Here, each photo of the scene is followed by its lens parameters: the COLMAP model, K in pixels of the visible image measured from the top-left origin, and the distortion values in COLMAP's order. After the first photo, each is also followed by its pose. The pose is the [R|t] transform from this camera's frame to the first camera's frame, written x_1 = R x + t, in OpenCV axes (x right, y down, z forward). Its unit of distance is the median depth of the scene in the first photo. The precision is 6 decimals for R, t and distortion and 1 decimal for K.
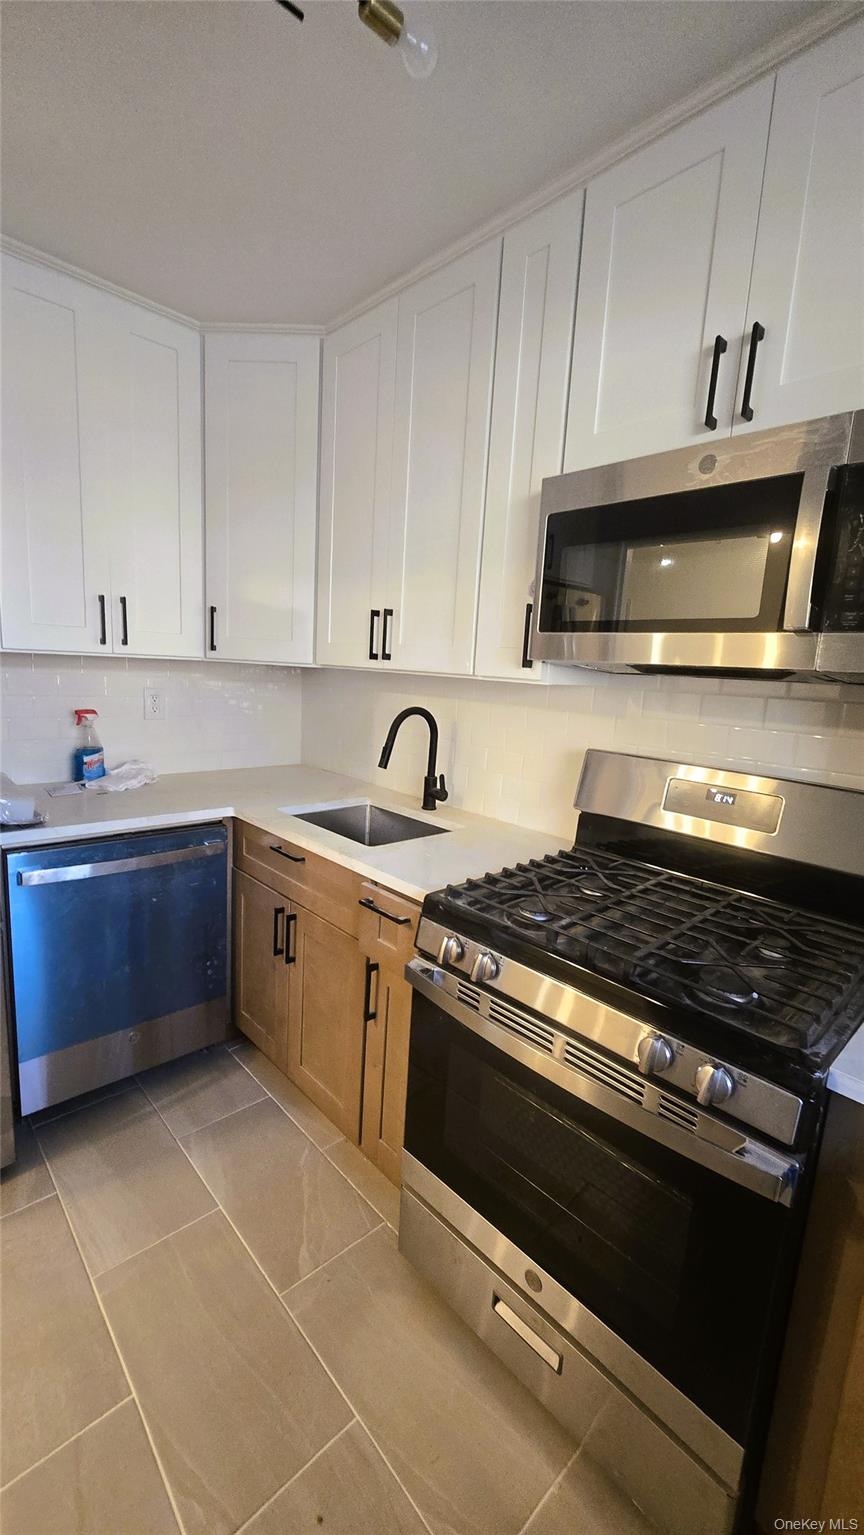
lens RADIAL K [[625.8, 0, 430.0], [0, 625.8, 775.0], [0, 0, 1]] dist [0.002204, 0.000668]
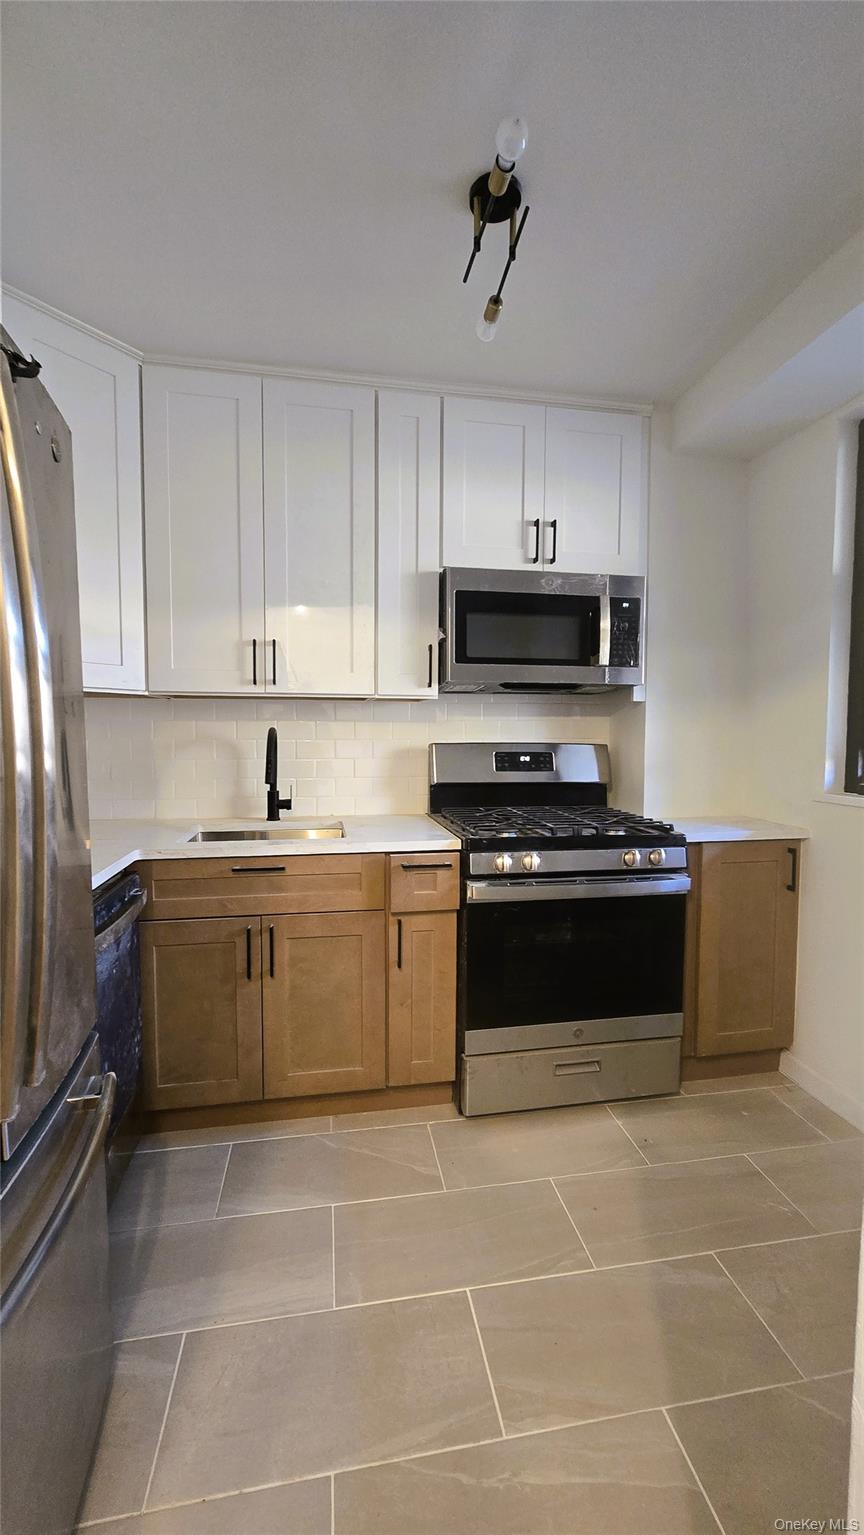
lens RADIAL K [[625.8, 0, 429.5], [0, 625.8, 763.5], [0, 0, 1]] dist [0.002204, 0.000668]
pose [[0.548105, -0.099350, 0.830488, -0.955078], [0.169735, 0.985472, 0.005869, -0.003834], [-0.819006, 0.137746, 0.557006, 0.182913]]
